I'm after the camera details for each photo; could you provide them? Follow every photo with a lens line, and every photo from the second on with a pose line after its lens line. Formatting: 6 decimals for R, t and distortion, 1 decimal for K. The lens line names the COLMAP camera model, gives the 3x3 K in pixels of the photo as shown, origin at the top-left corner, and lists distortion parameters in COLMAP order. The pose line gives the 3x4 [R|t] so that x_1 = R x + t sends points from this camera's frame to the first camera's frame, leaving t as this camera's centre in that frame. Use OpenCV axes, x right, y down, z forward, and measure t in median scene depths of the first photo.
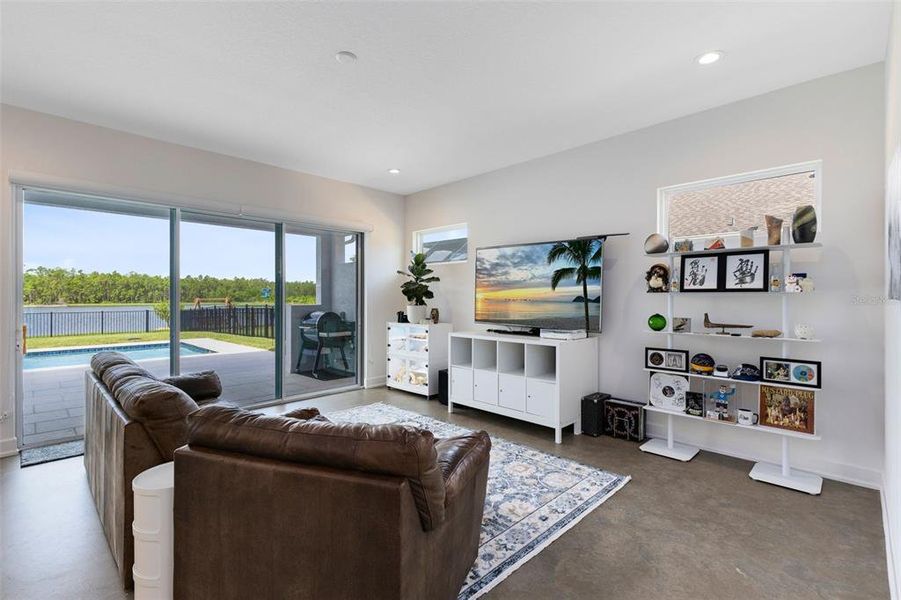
lens RADIAL K [[410.0, 0, 450.5], [0, 410.0, 300.0], [0, 0, 1]] dist [0.000512, 0.000039]
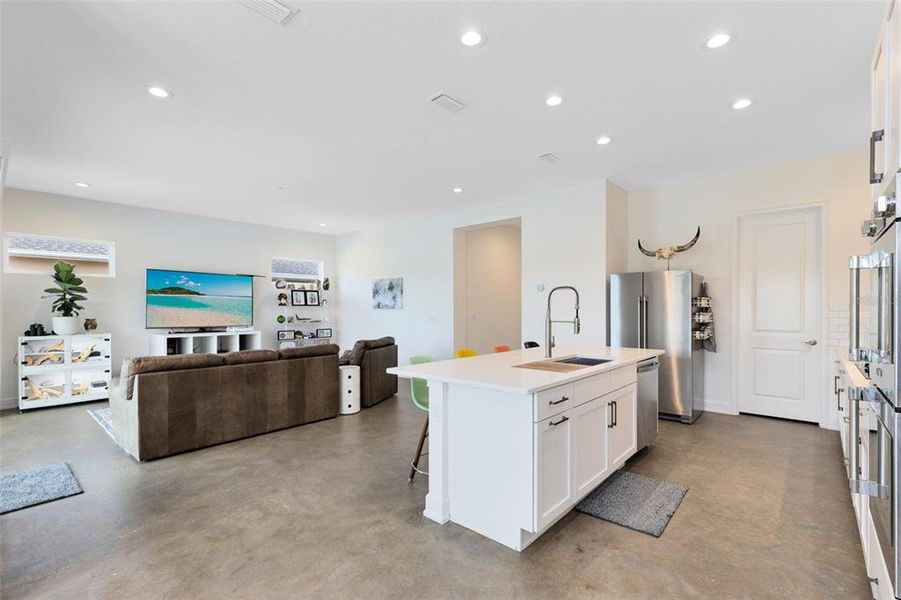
lens RADIAL K [[406.1, 0, 449.5], [0, 406.1, 311.0], [0, 0, 1]] dist [0.002082, 0.000396]
pose [[-0.056207, -0.007550, 0.998391, -1.847257], [0.007996, 0.999936, 0.008011, -0.000133], [-0.998387, 0.008434, -0.056143, 0.229715]]
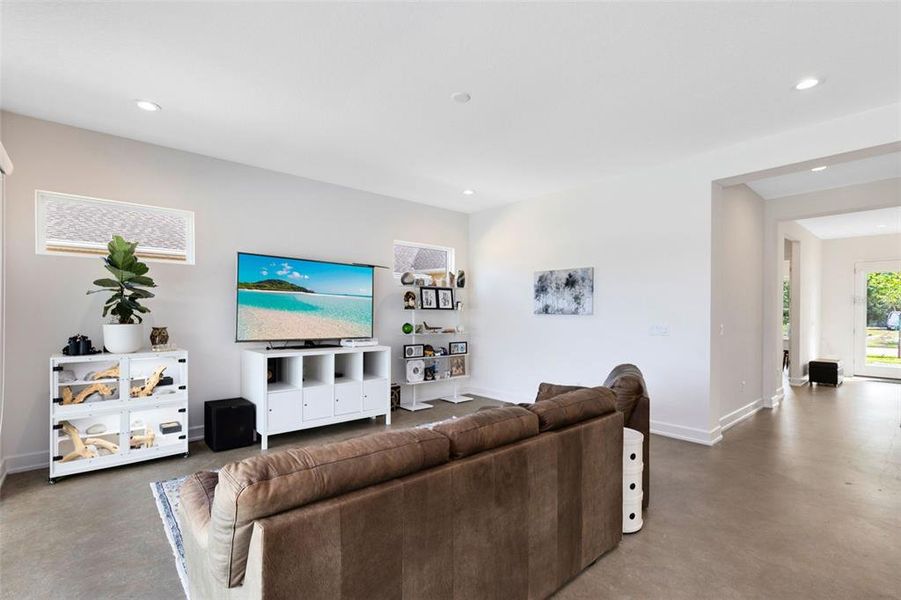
lens RADIAL K [[409.6, 0, 446.8], [0, 409.6, 315.5], [0, 0, 1]] dist [-0.000556, 0.000249]
pose [[0.075686, -0.006002, 0.997114, -1.100843], [0.000739, 0.999982, 0.005963, -0.003412], [-0.997131, 0.000285, 0.075690, 0.780928]]
